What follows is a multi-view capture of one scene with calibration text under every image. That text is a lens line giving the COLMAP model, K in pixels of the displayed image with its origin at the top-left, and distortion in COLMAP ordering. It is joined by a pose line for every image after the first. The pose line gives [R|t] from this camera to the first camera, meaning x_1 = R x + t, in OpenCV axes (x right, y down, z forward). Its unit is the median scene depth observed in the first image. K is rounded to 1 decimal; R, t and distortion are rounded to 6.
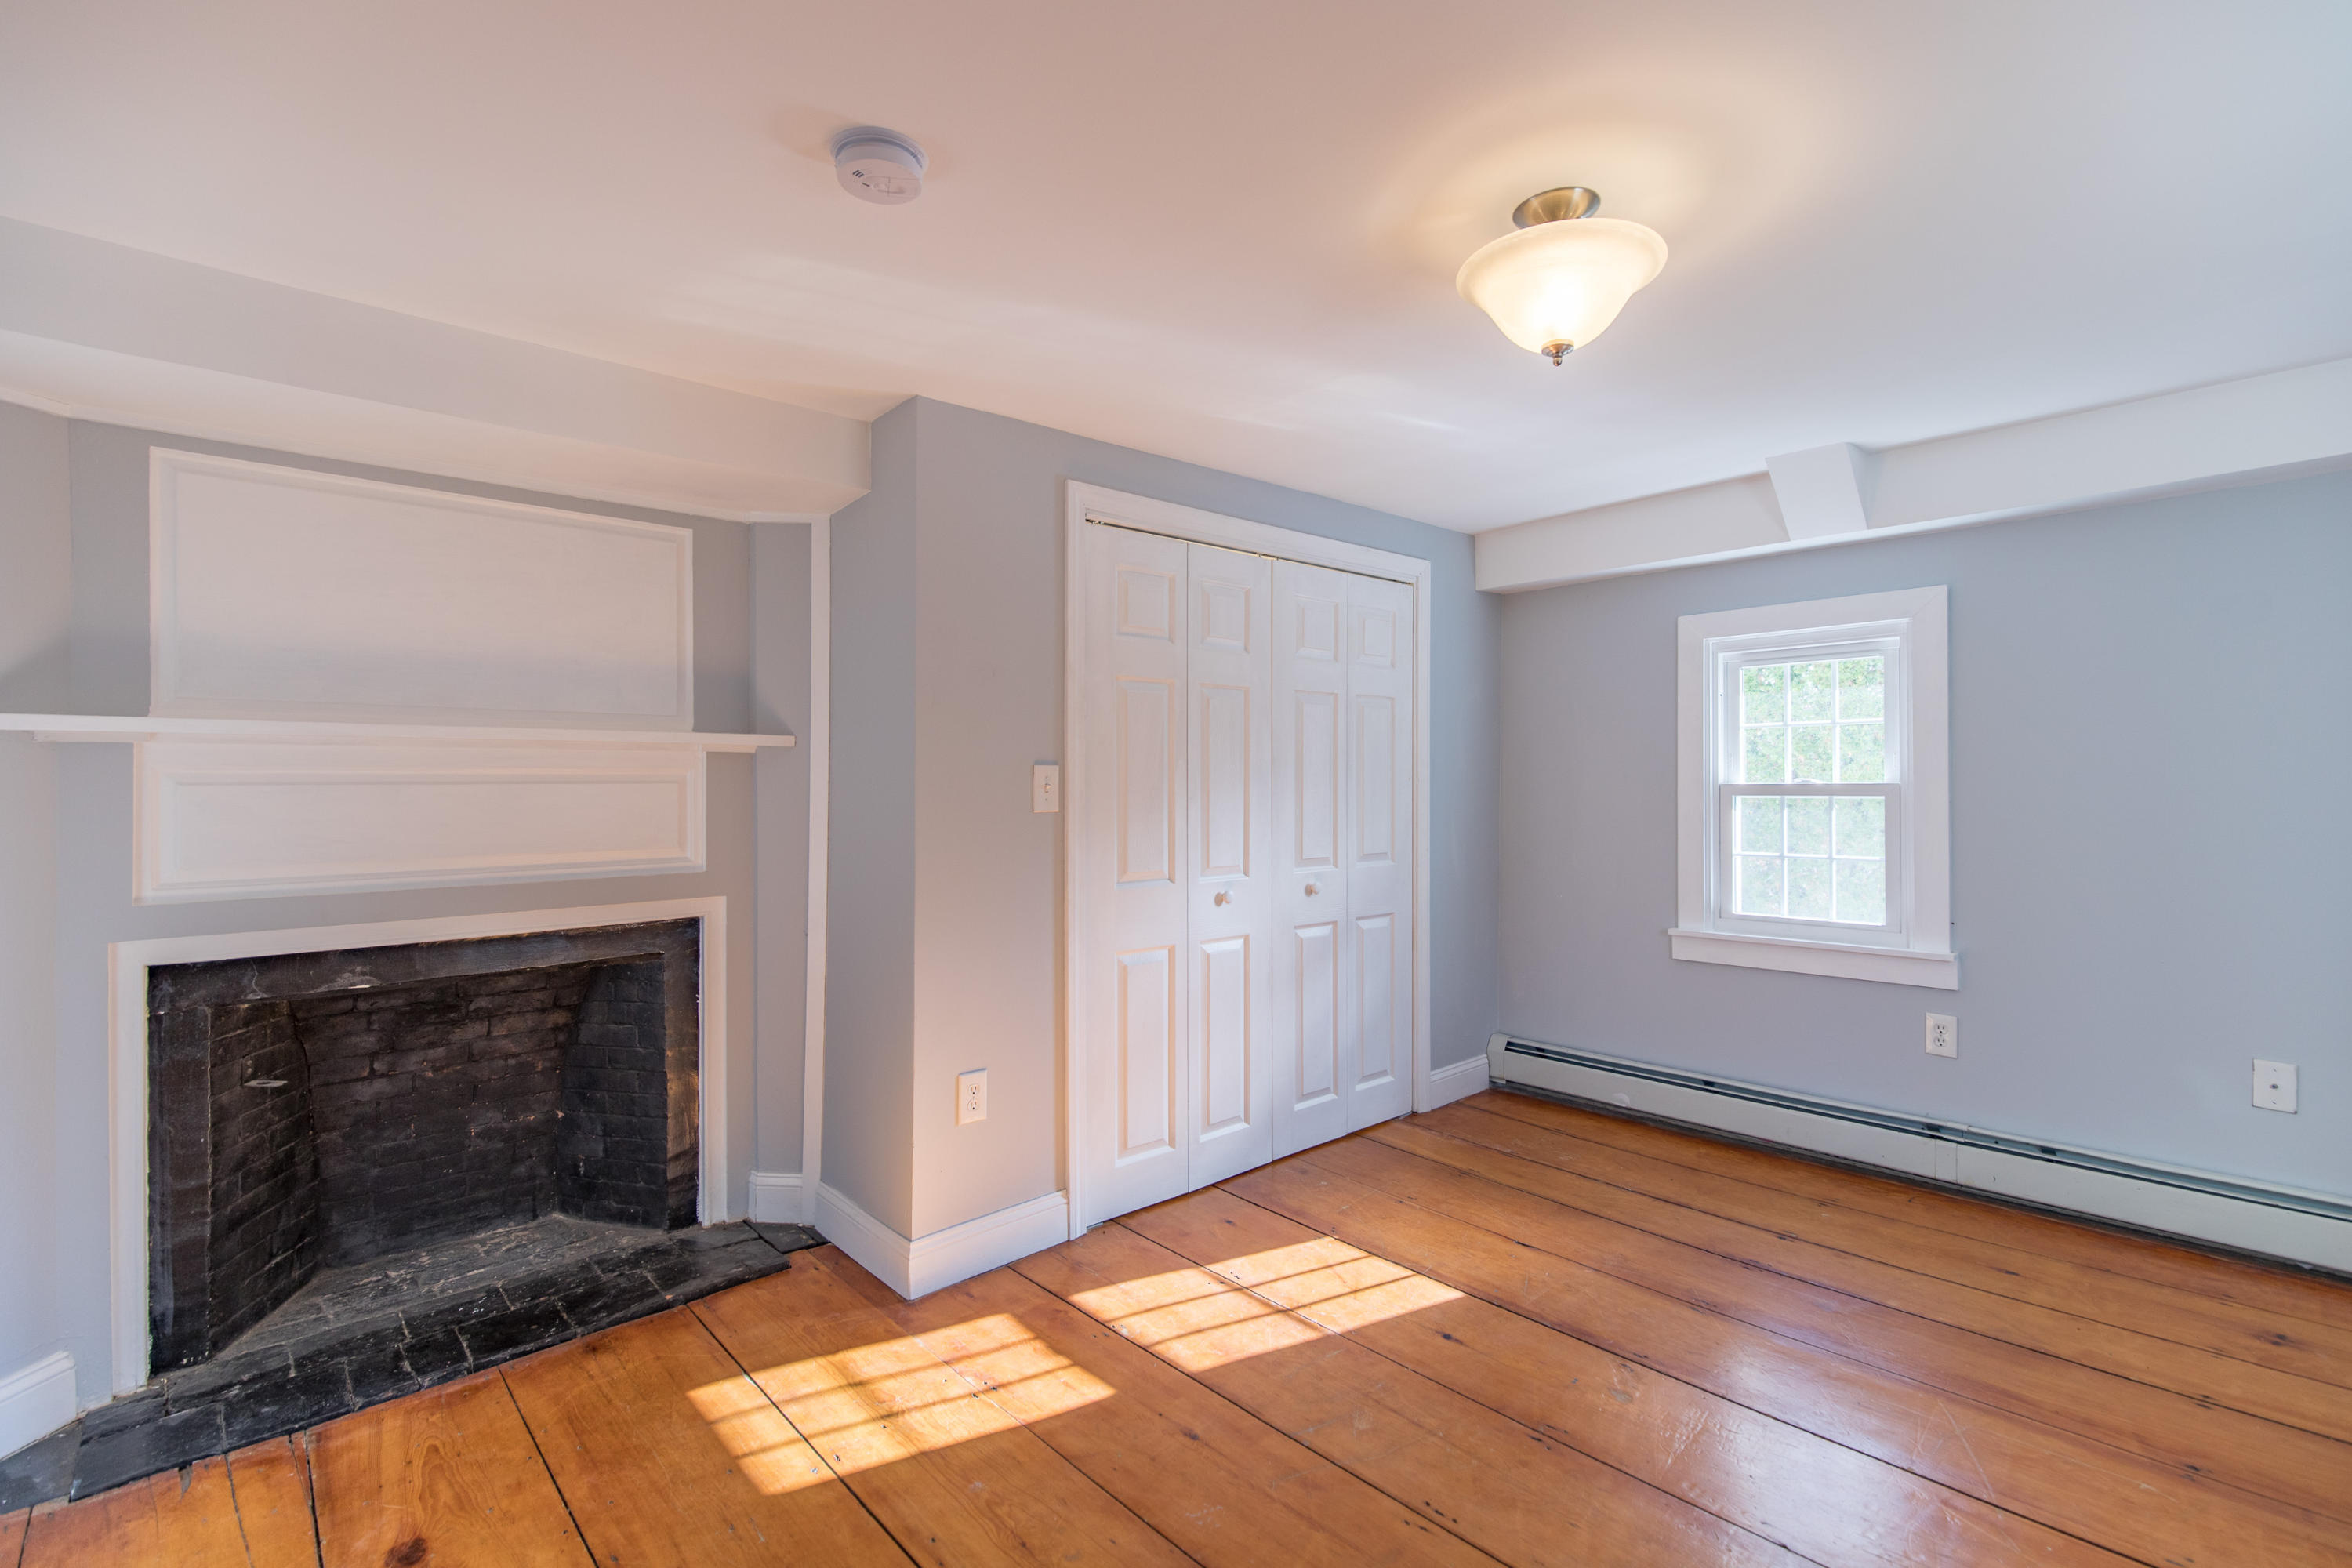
lens RADIAL K [[1063.4, 0, 1177.1], [0, 1063.4, 780.7], [0, 0, 1]] dist [0.004406, -0.000100]
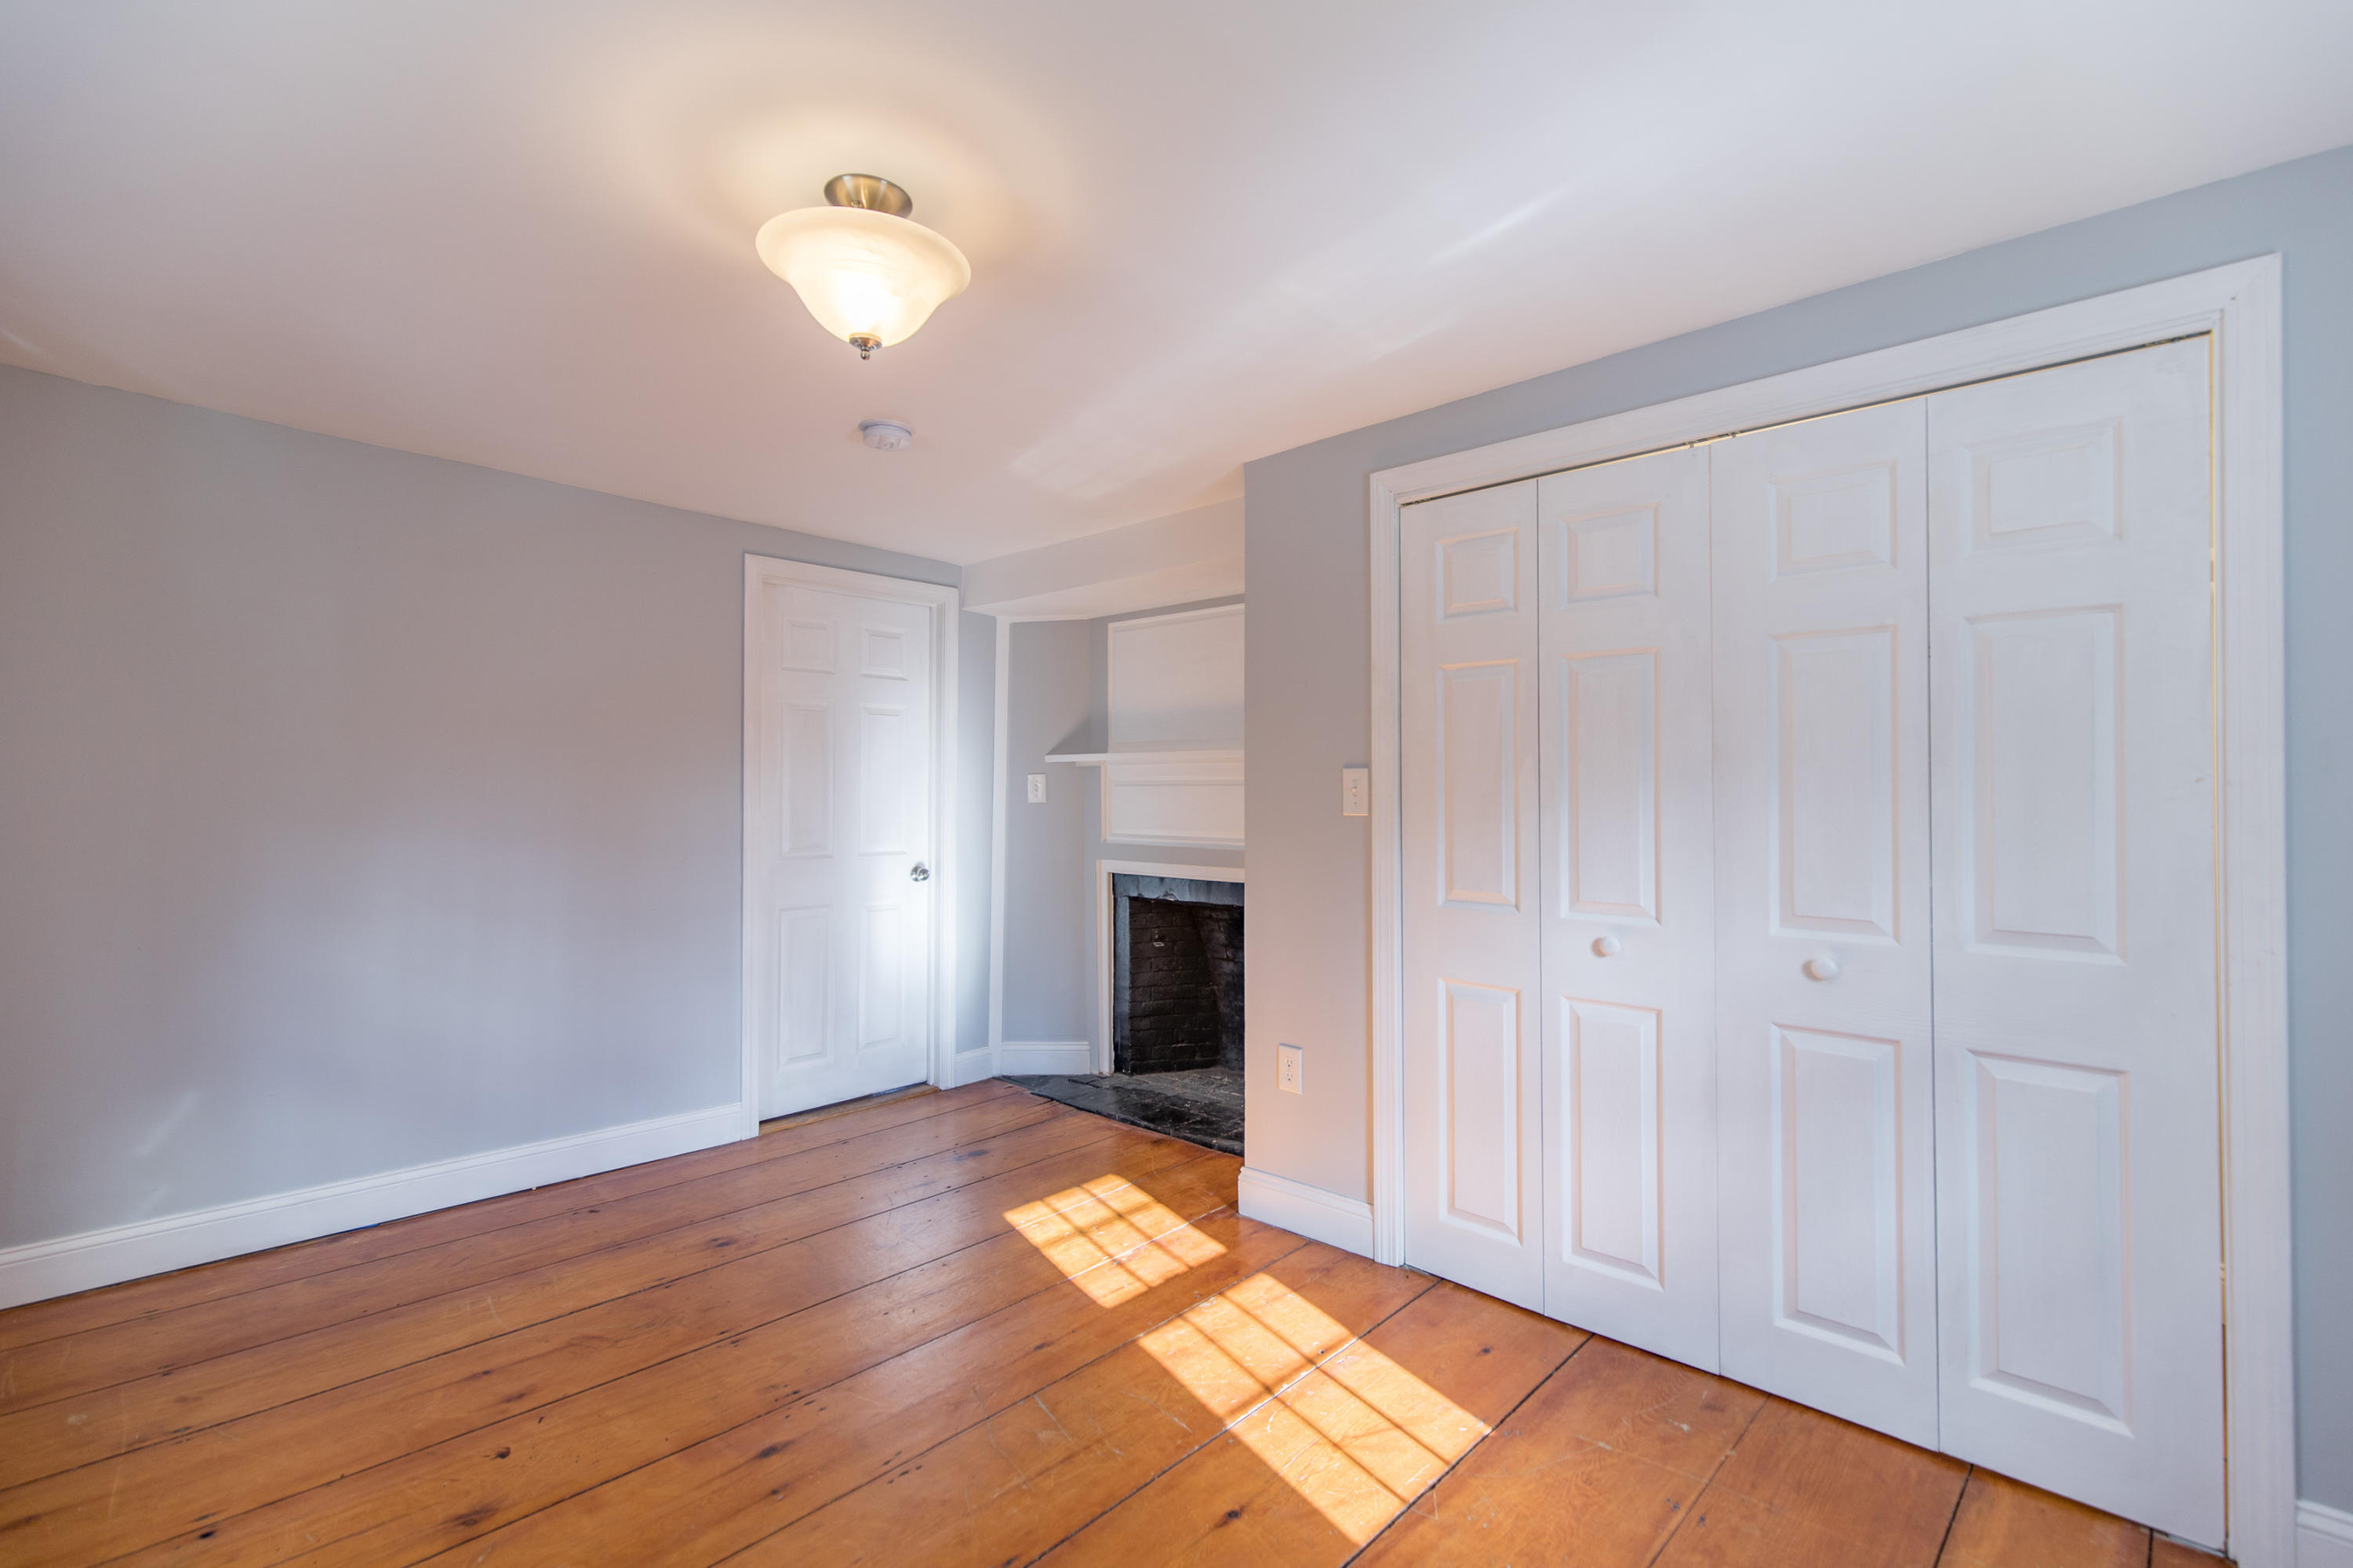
lens RADIAL K [[1027.9, 0, 1184.1], [0, 1027.9, 777.4], [0, 0, 1]] dist [-0.010134, -0.000034]
pose [[0.091047, -0.006100, -0.995828, 0.877438], [-0.001286, 0.999980, -0.006243, -0.000131], [0.995846, 0.001849, 0.091038, 0.802871]]
